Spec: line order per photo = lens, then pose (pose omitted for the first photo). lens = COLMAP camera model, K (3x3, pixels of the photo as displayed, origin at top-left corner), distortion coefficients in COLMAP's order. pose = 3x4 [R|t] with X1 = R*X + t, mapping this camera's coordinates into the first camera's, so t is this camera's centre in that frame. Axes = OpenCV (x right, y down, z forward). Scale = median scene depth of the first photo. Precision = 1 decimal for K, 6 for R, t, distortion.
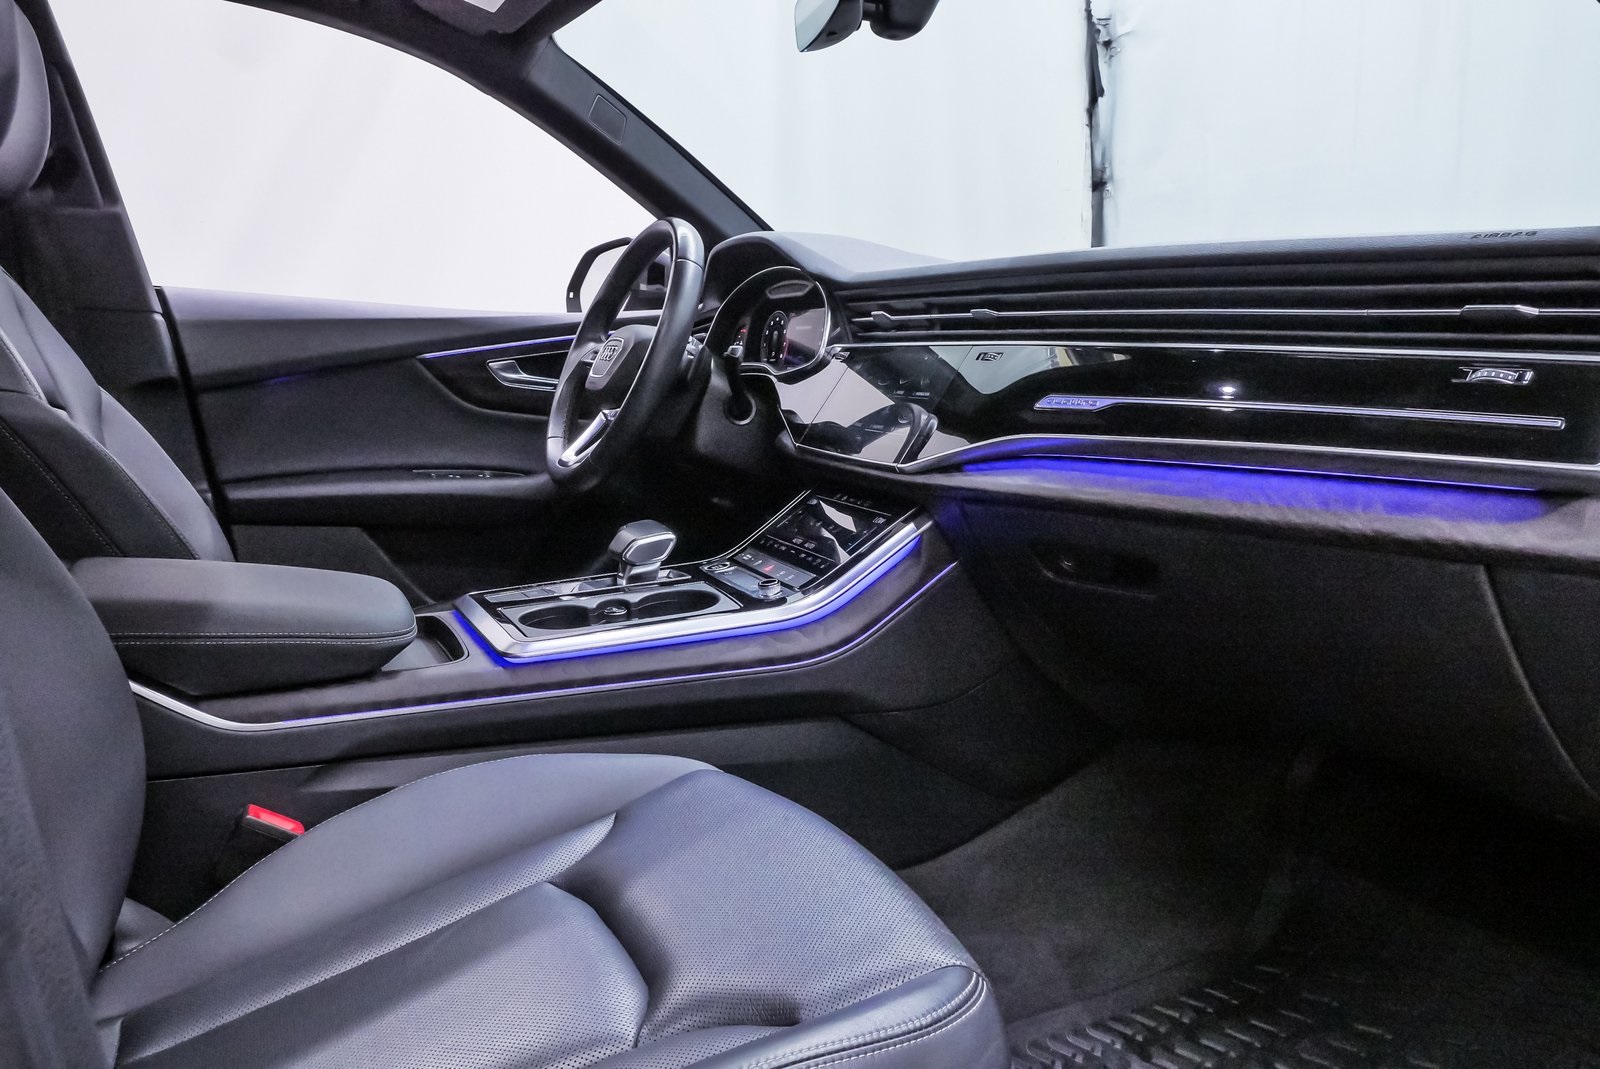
lens RADIAL K [[1121.5, 0, 797.0], [0, 1121.5, 571.1], [0, 0, 1]] dist [-0.046546, 0.003437]
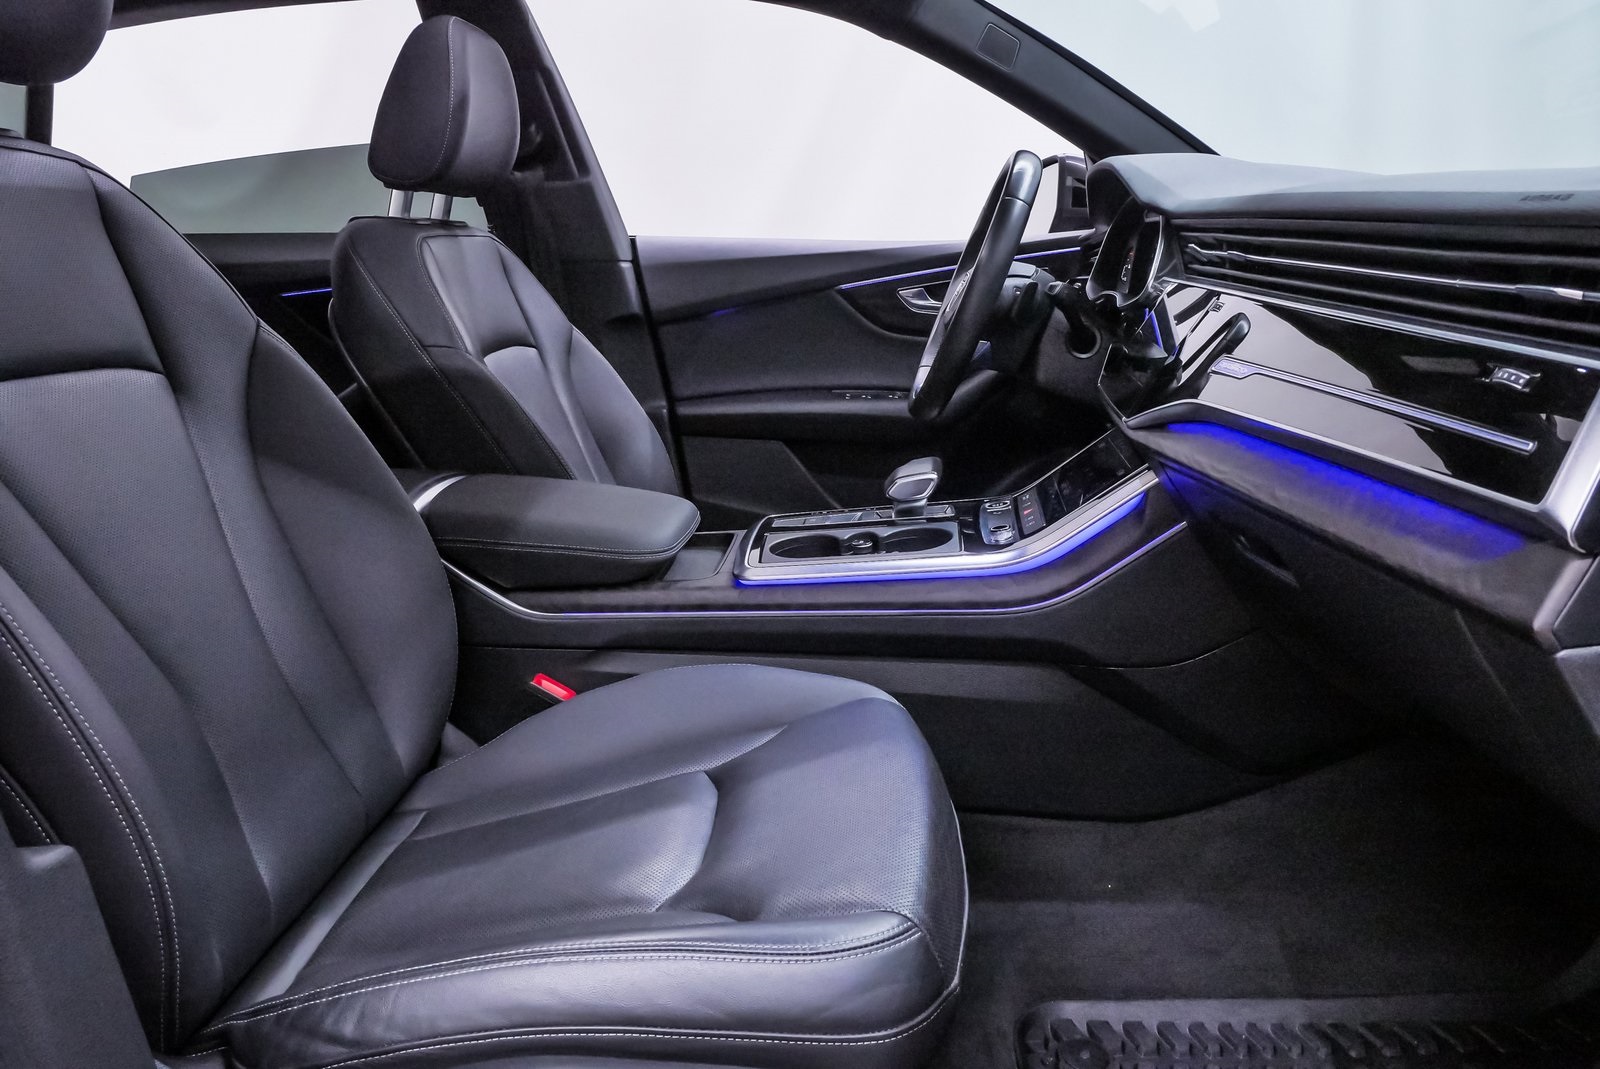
lens RADIAL K [[1121.5, 0, 797.0], [0, 1121.5, 571.1], [0, 0, 1]] dist [-0.046546, 0.003437]
pose [[0.863509, 0.095235, -0.495260, 0.261106], [-0.046630, 0.992879, 0.109621, -0.043727], [0.502173, -0.071565, 0.861801, 0.008825]]
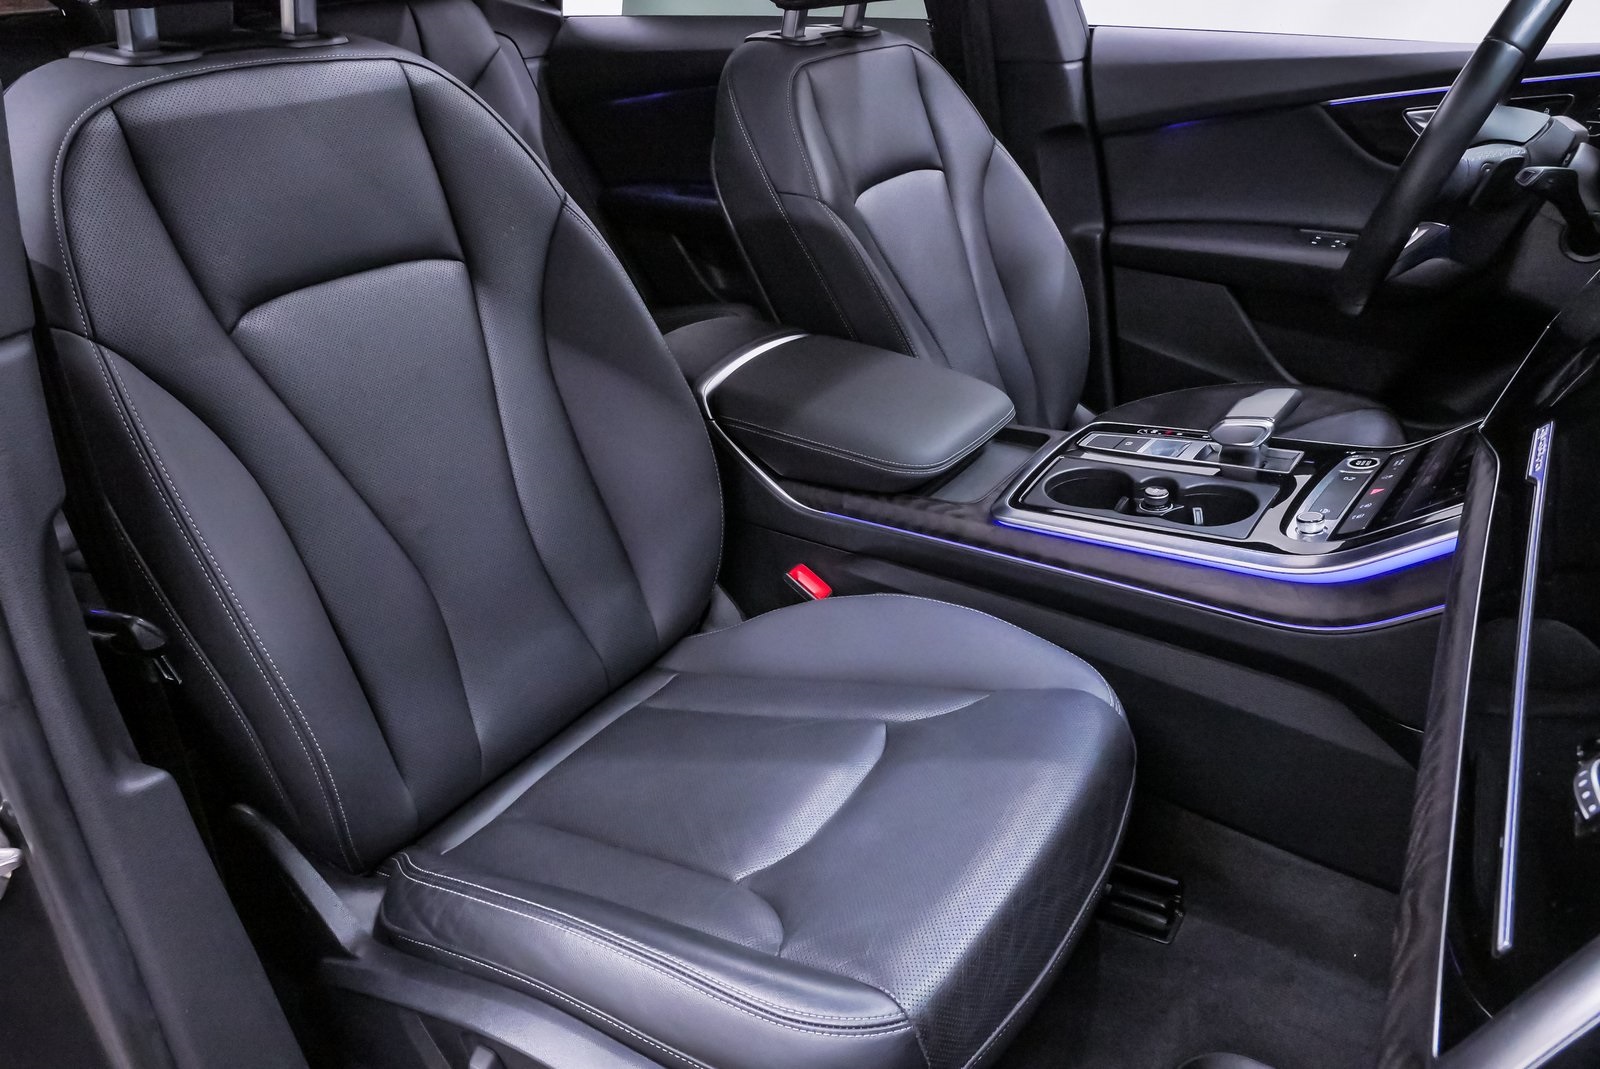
lens RADIAL K [[1121.5, 0, 797.0], [0, 1121.5, 571.1], [0, 0, 1]] dist [-0.046546, 0.003437]
pose [[0.508075, 0.366107, -0.779632, 0.346926], [-0.091575, 0.922997, 0.373752, -0.177852], [0.856431, -0.118499, 0.502478, 0.199135]]
